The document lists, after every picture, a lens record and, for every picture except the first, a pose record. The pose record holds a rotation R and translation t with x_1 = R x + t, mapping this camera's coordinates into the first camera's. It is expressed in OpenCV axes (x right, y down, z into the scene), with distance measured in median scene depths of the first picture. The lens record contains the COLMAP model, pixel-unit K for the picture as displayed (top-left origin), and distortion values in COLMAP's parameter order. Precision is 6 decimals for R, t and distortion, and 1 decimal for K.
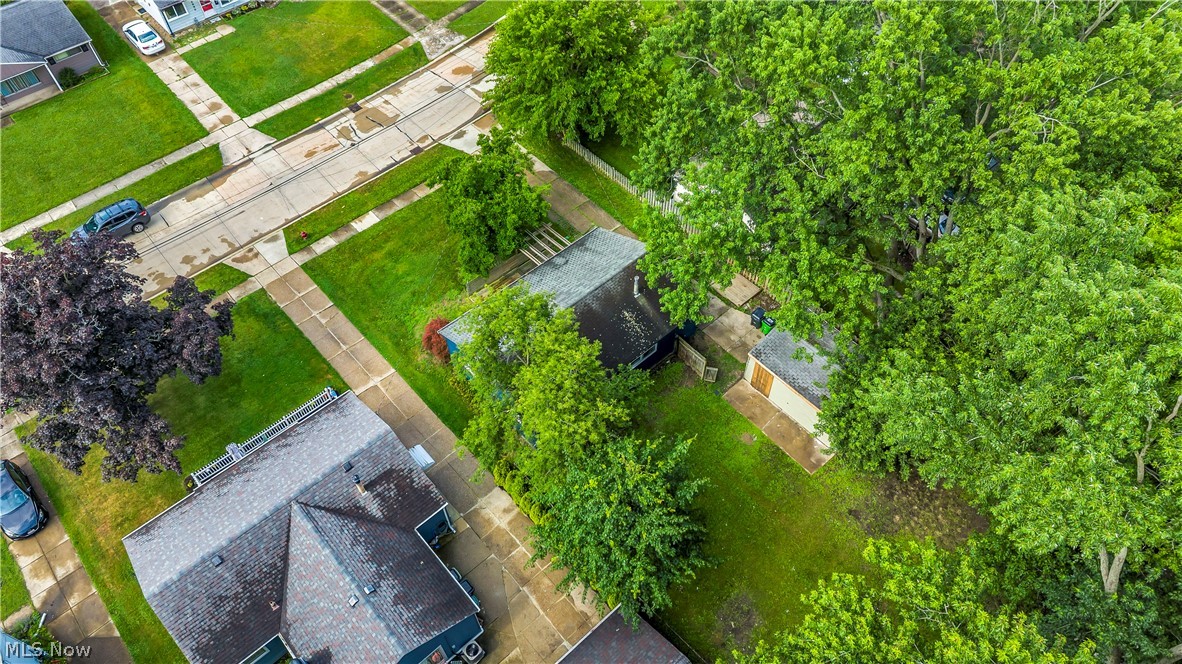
lens RADIAL K [[818.0, 0, 595.0], [0, 818.0, 332.2], [0, 0, 1]] dist [0.024950, -0.019944]
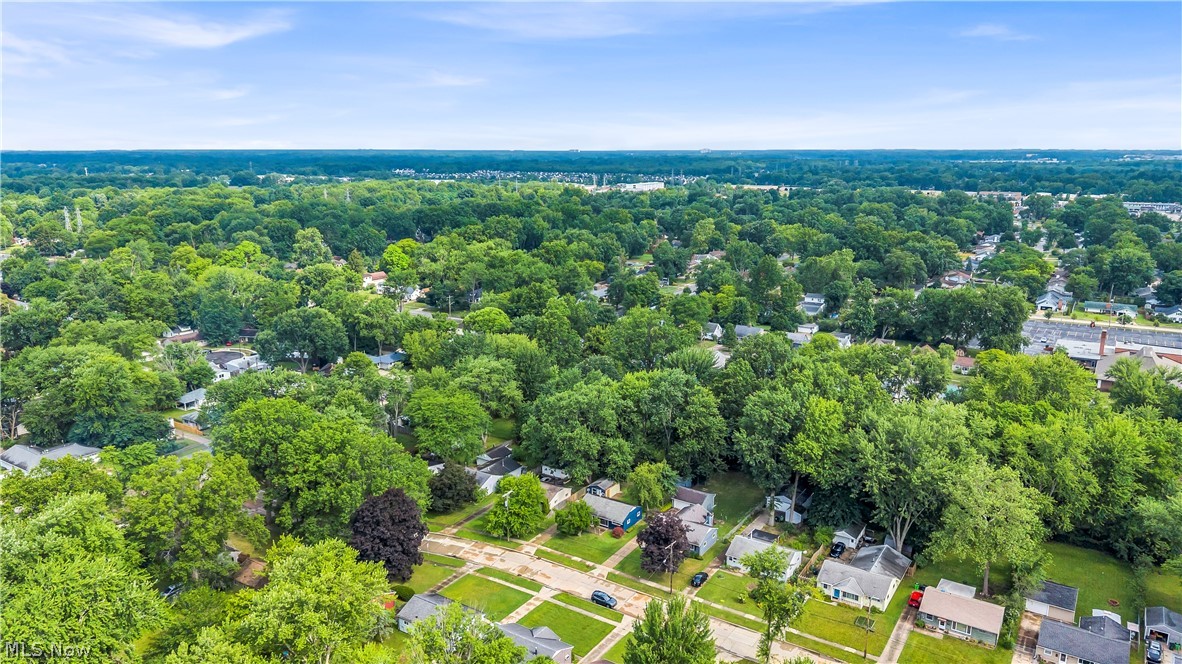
lens RADIAL K [[818.0, 0, 601.5], [0, 818.0, 336.5], [0, 0, 1]] dist [0.024950, -0.019944]
pose [[-0.266338, -0.222189, 0.937921, -2.663869], [0.771250, 0.534520, 0.345634, -1.395226], [-0.578134, 0.815427, 0.029000, 0.182592]]
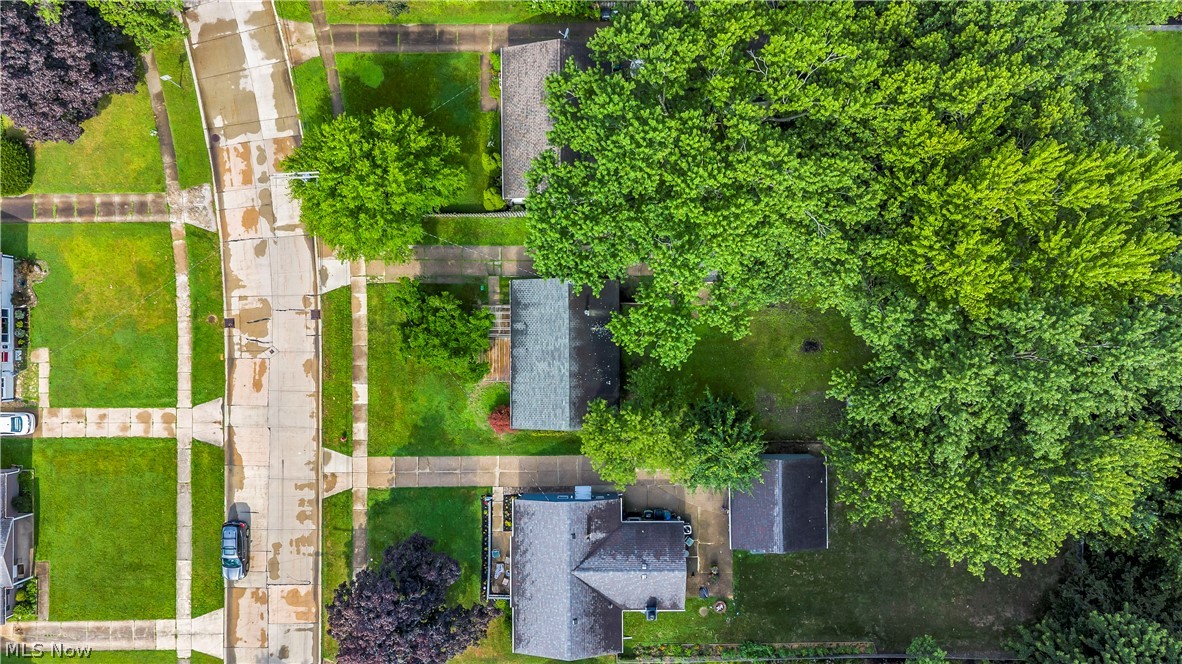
lens RADIAL K [[818.0, 0, 588.1], [0, 818.0, 342.0], [0, 0, 1]] dist [0.024950, -0.019944]
pose [[0.663523, -0.747889, 0.020003, -0.012704], [0.592197, 0.541357, 0.596854, -0.657013], [-0.457209, -0.384181, 0.802101, -0.124149]]
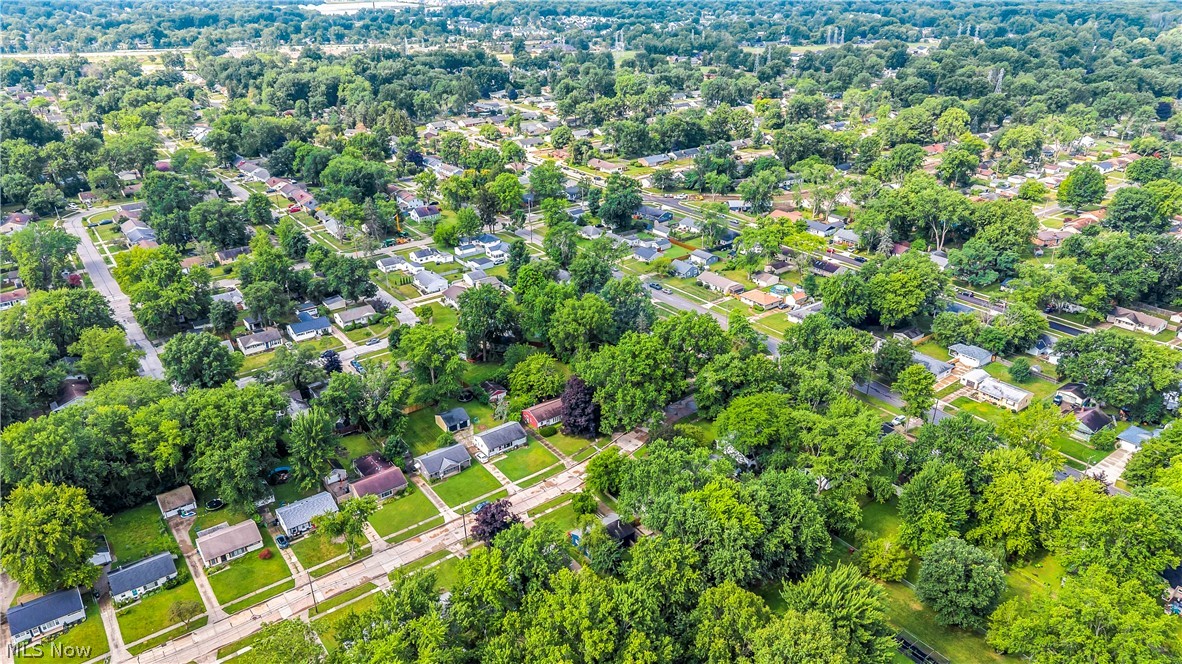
lens RADIAL K [[818.0, 0, 596.3], [0, 818.0, 322.8], [0, 0, 1]] dist [0.024950, -0.019944]
pose [[0.995773, 0.036215, -0.084406, 0.188873], [-0.071926, 0.878974, -0.471415, 0.758038], [0.057118, 0.475493, 0.877863, -2.350410]]
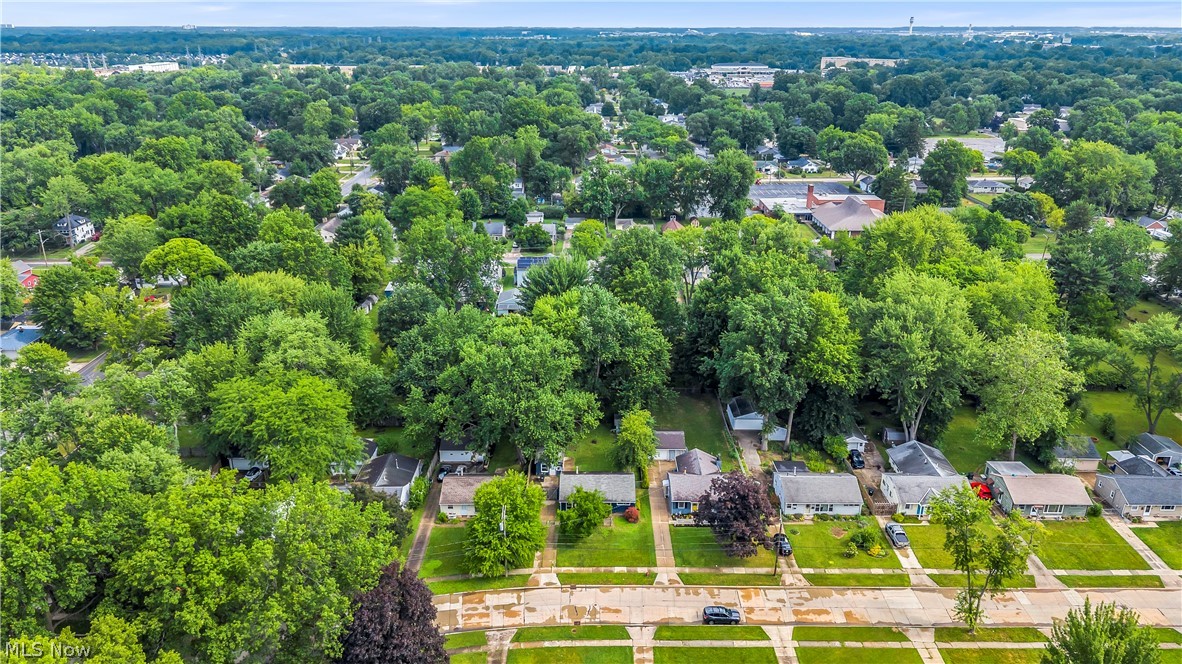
lens RADIAL K [[818.0, 0, 597.0], [0, 818.0, 334.4], [0, 0, 1]] dist [0.024950, -0.019944]
pose [[-0.746738, -0.239880, 0.620354, -1.288184], [0.529693, 0.349599, 0.772791, -1.854497], [-0.402252, 0.905670, -0.133996, 0.688740]]
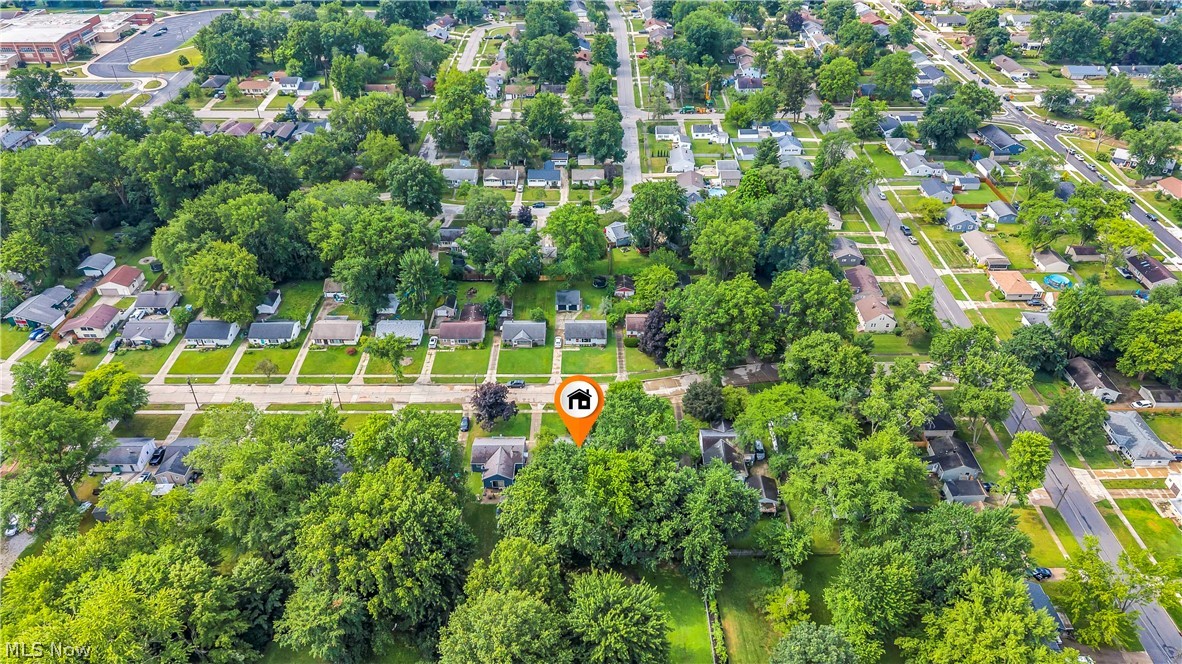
lens RADIAL K [[818.0, 0, 579.7], [0, 818.0, 343.1], [0, 0, 1]] dist [0.024950, -0.019944]
pose [[0.733039, 0.398575, -0.551173, 1.602687], [-0.537256, 0.836240, -0.109811, -0.021349], [0.417145, 0.376617, 0.827134, -2.049835]]
